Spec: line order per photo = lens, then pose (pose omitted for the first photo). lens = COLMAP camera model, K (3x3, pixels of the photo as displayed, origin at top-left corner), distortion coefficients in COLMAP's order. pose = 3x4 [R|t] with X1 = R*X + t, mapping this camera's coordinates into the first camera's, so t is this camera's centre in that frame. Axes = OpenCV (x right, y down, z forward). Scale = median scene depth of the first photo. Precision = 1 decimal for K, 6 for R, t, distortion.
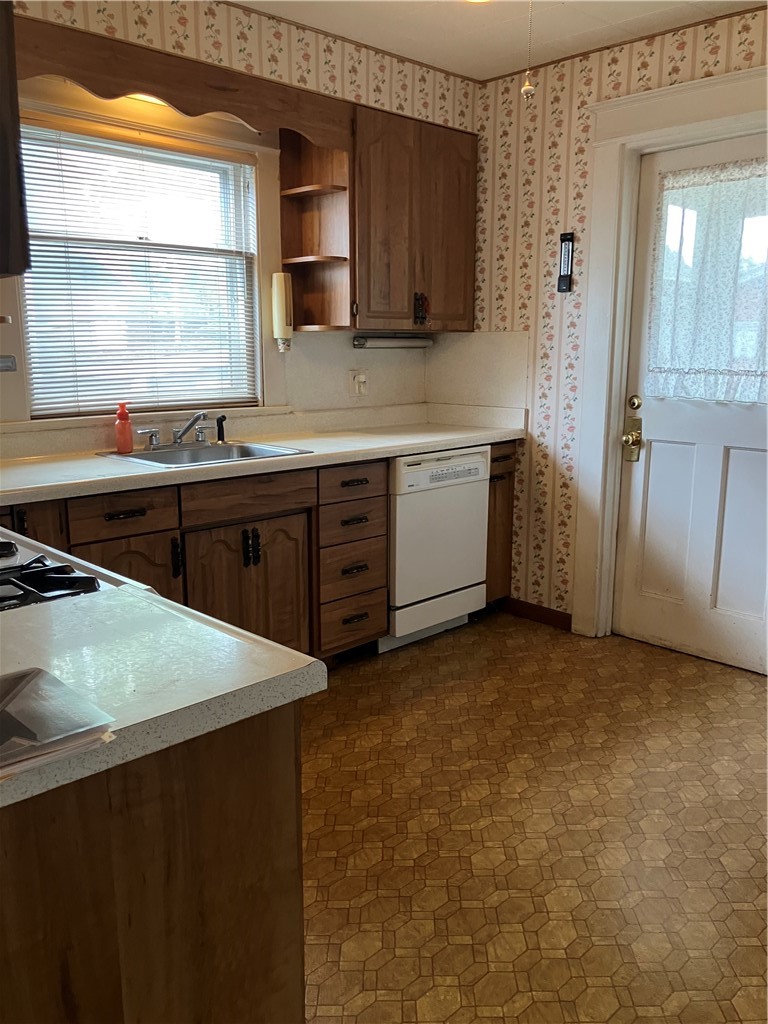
lens RADIAL K [[857.0, 0, 384.0], [0, 857.0, 512.0], [0, 0, 1]] dist [0.037887, 0.009188]
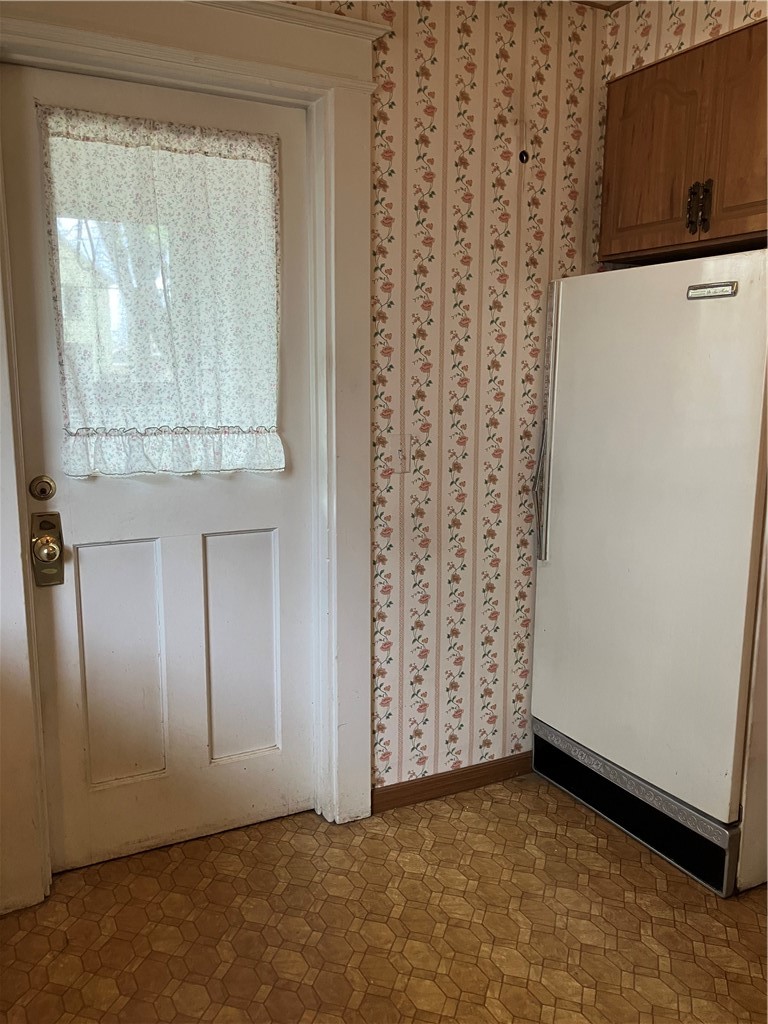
lens RADIAL K [[857.0, 0, 384.0], [0, 857.0, 512.0], [0, 0, 1]] dist [0.037887, 0.009188]
pose [[0.290803, -0.157382, 0.943750, -0.225539], [0.182377, 0.977411, 0.106799, -0.147205], [-0.939240, 0.141061, 0.312937, 0.666070]]
